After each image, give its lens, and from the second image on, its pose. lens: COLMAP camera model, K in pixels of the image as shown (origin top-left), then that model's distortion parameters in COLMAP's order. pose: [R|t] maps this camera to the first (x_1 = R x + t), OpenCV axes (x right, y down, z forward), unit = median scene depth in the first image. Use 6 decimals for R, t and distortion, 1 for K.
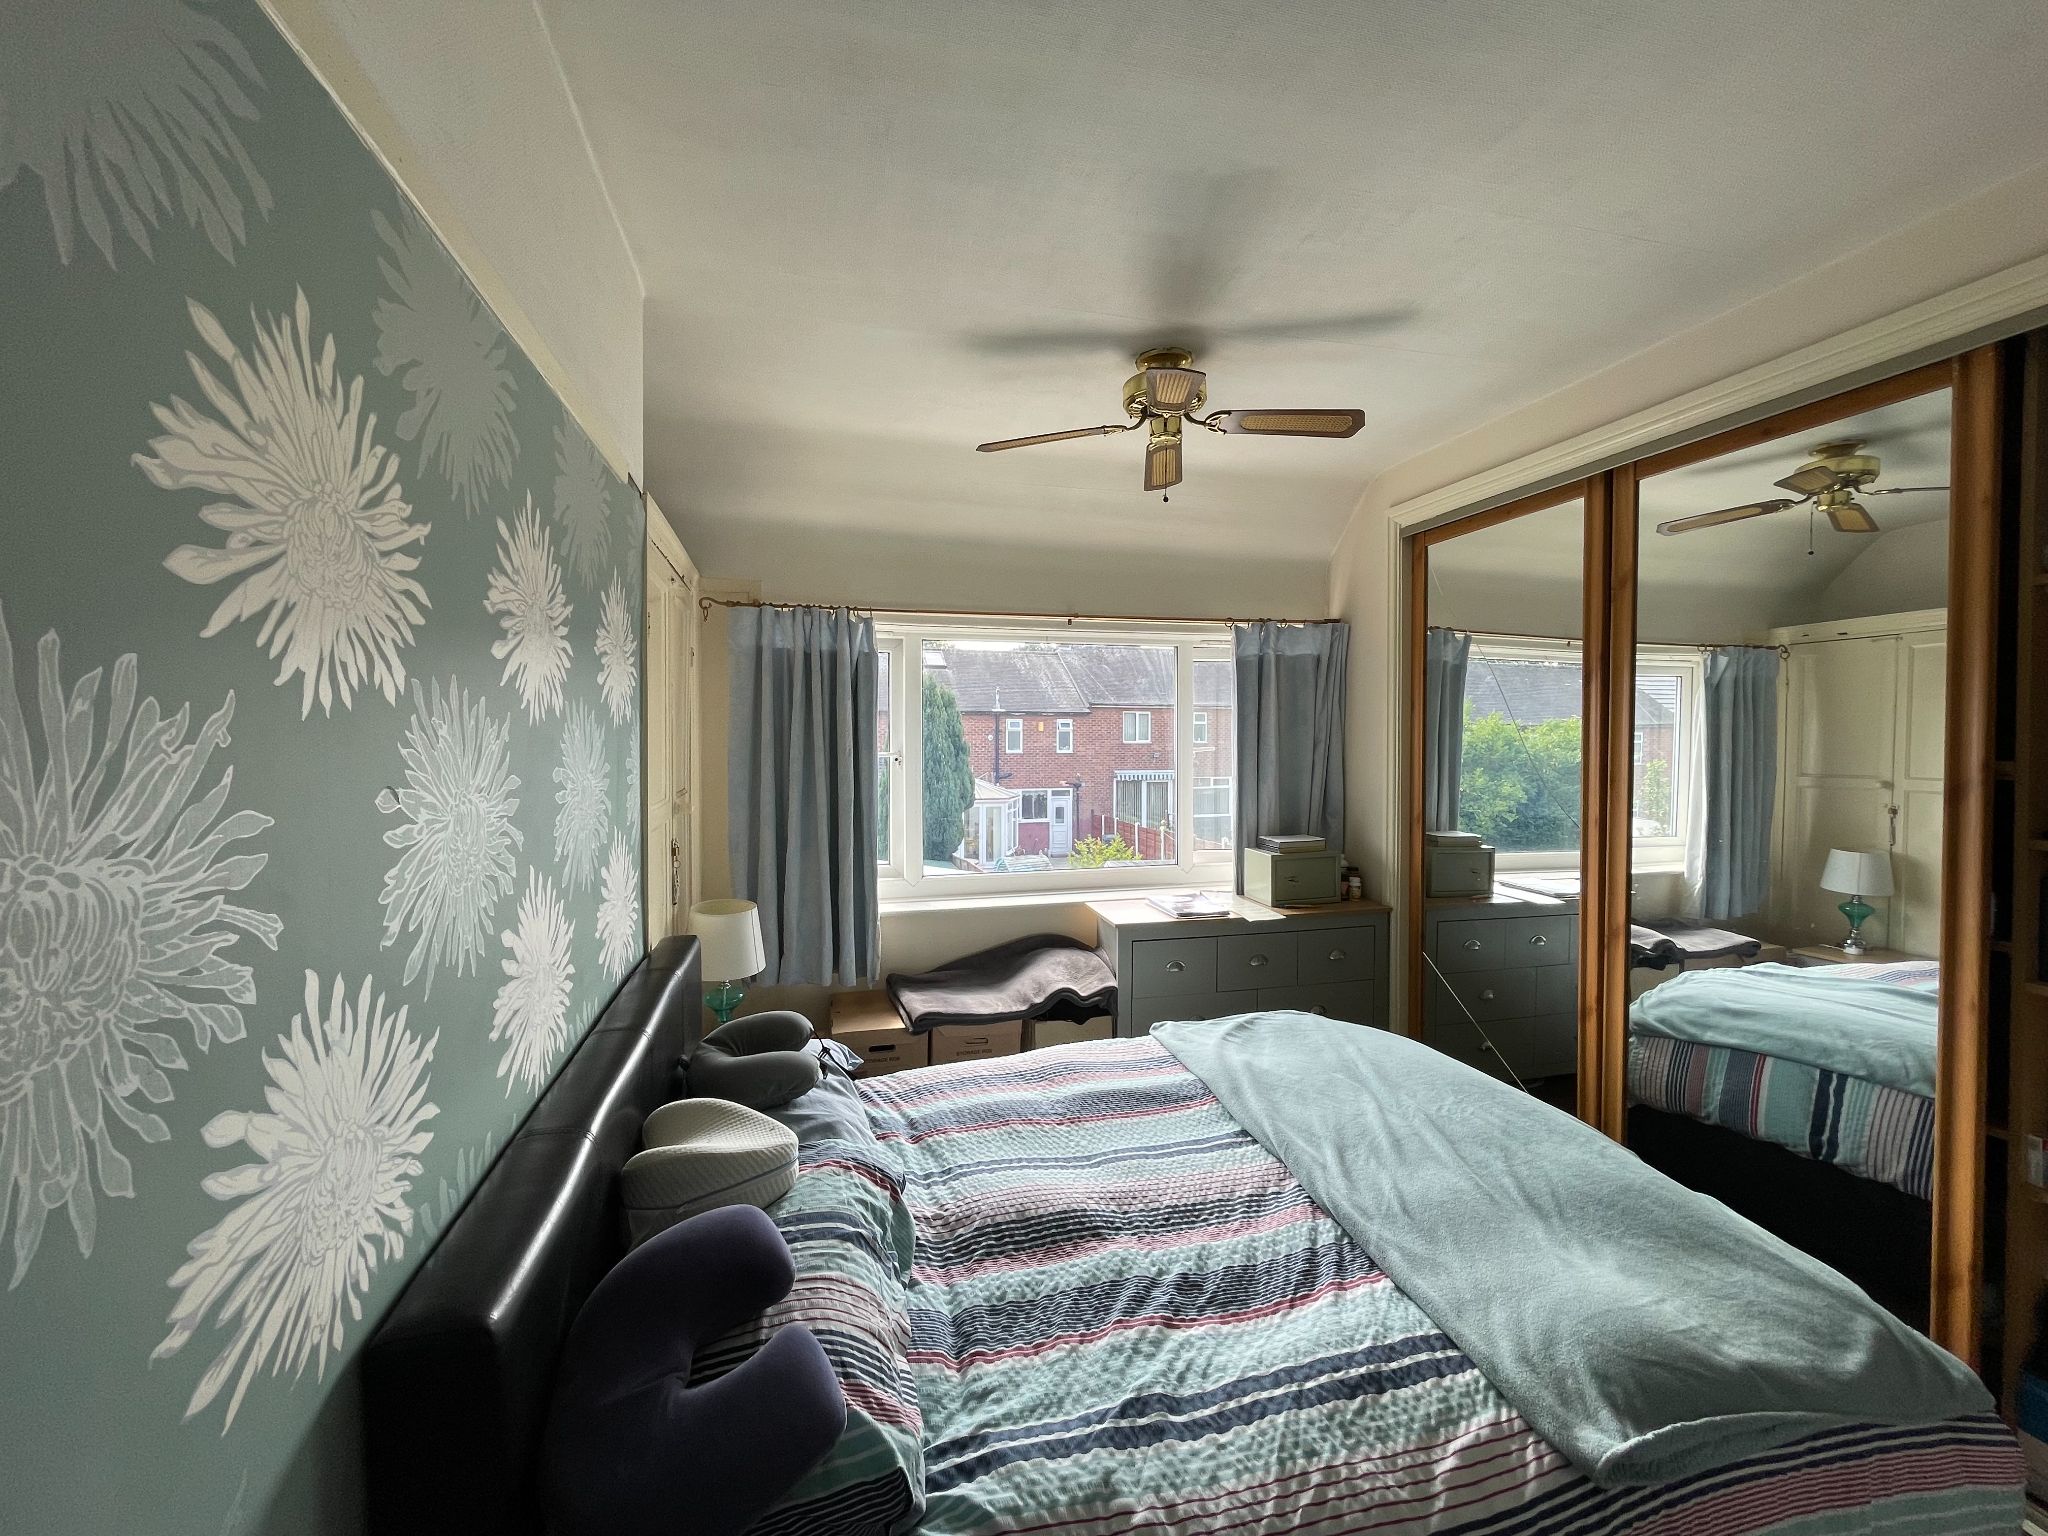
lens RADIAL K [[827.4, 0, 1021.7], [0, 827.4, 747.9], [0, 0, 1]] dist [-0.000656, -0.000679]
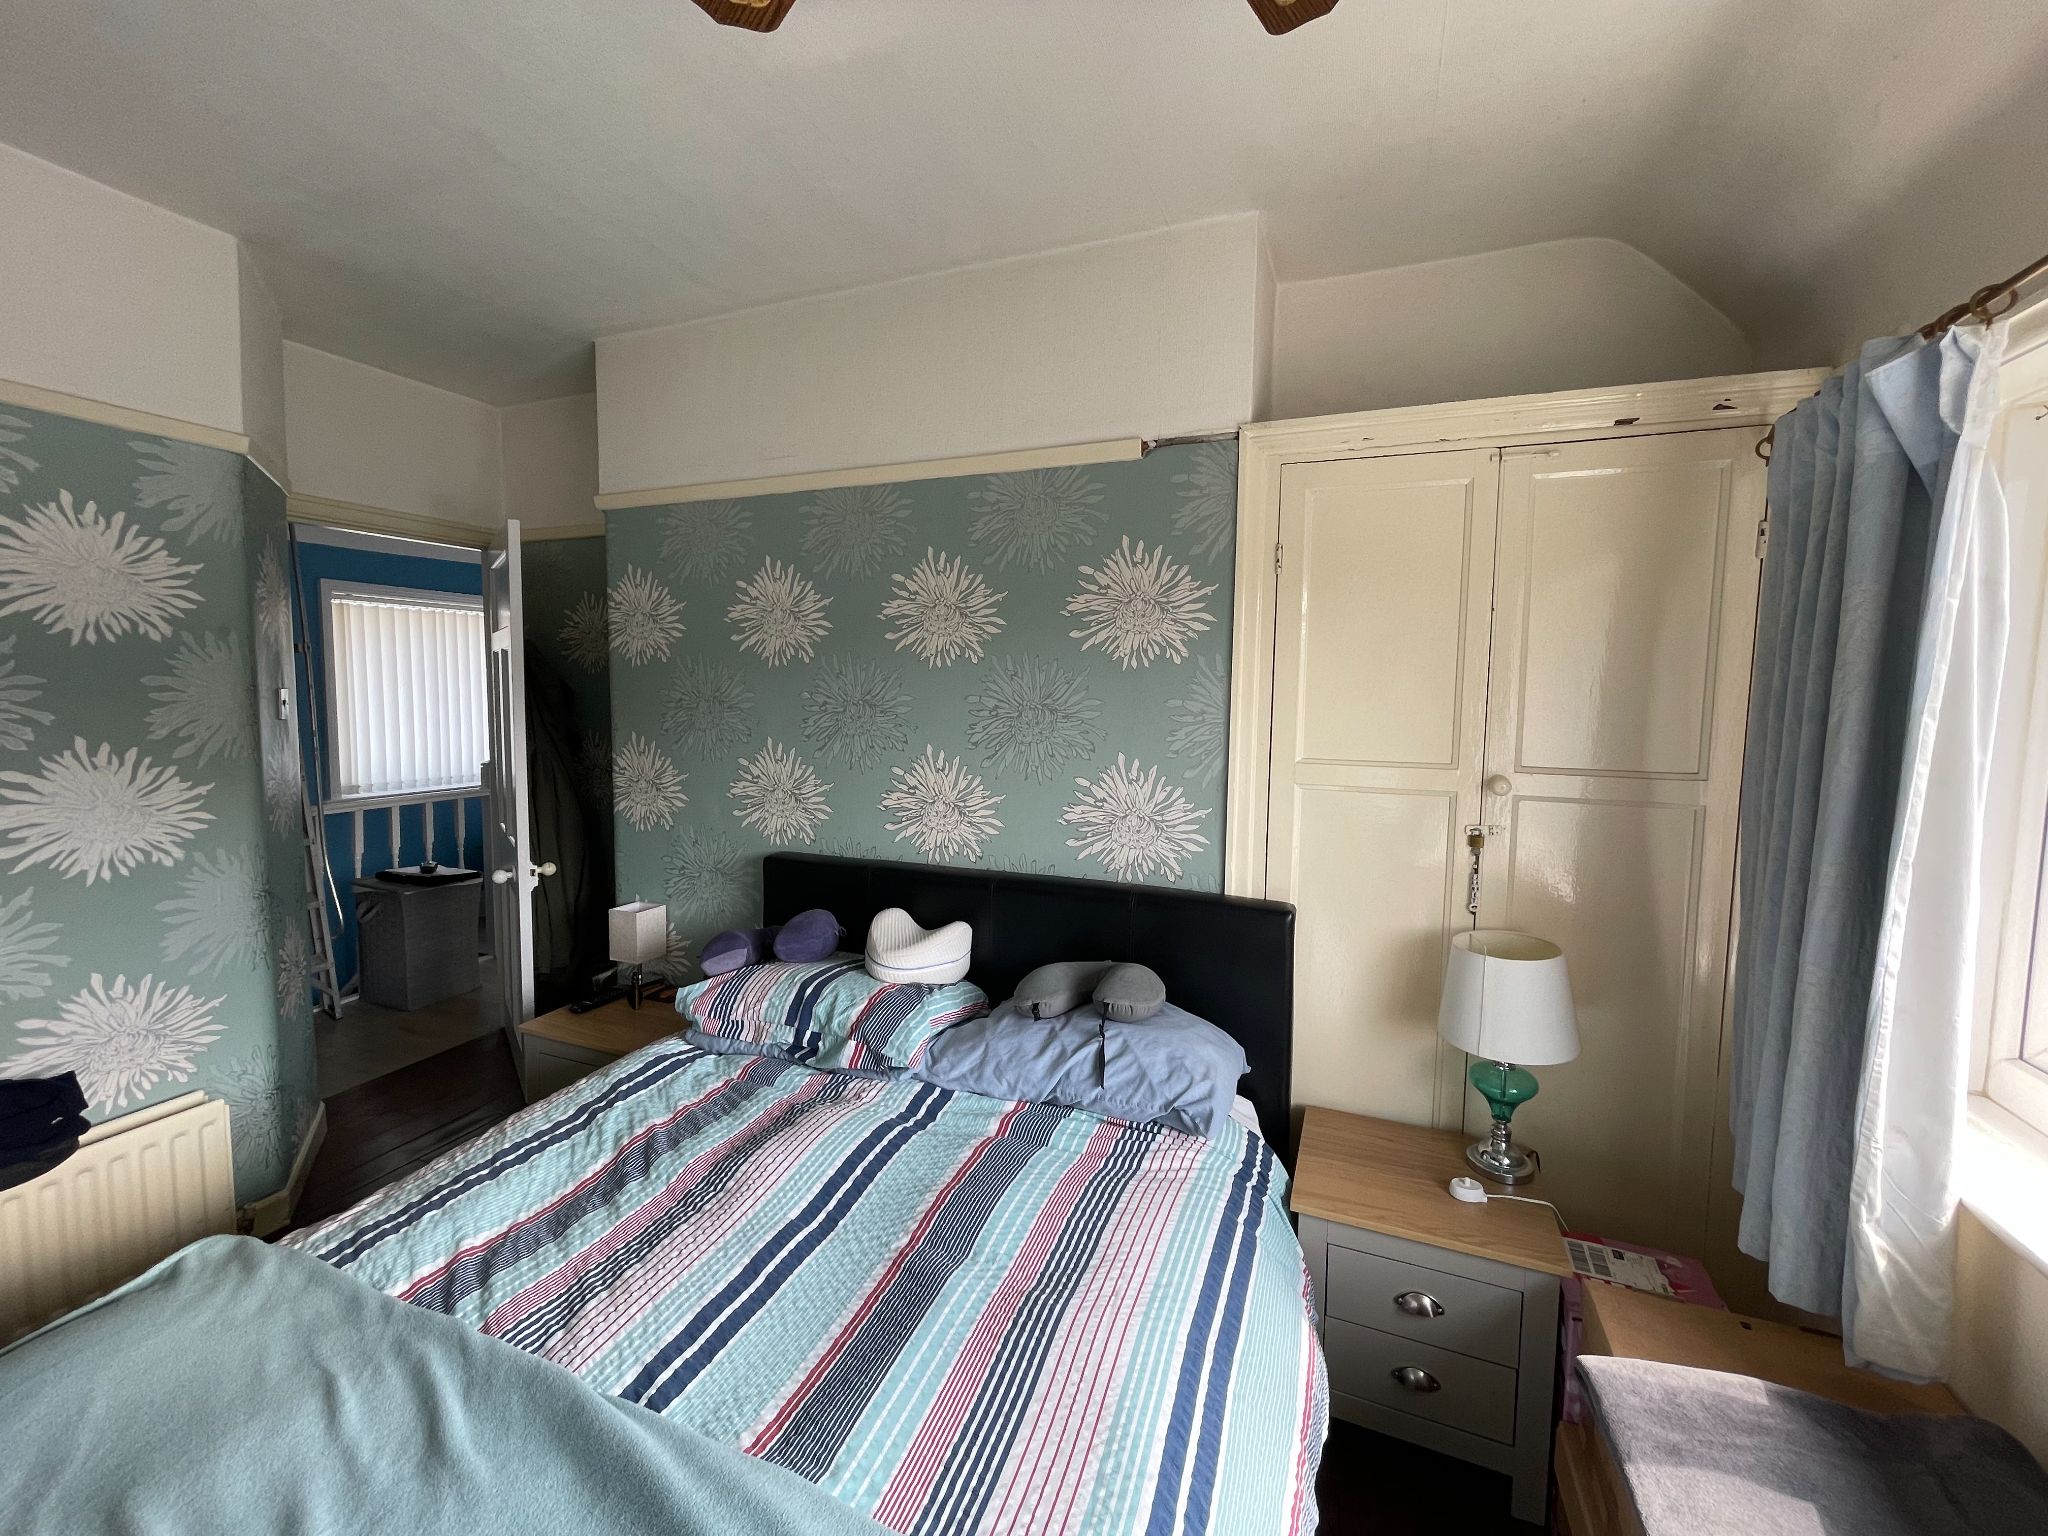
lens RADIAL K [[827.4, 0, 1021.7], [0, 827.4, 747.9], [0, 0, 1]] dist [-0.000656, -0.000679]
pose [[-0.602481, 0.051300, -0.796483, 0.713110], [-0.027265, 0.996027, 0.084776, -0.015110], [0.797668, 0.072792, -0.598688, 2.035362]]
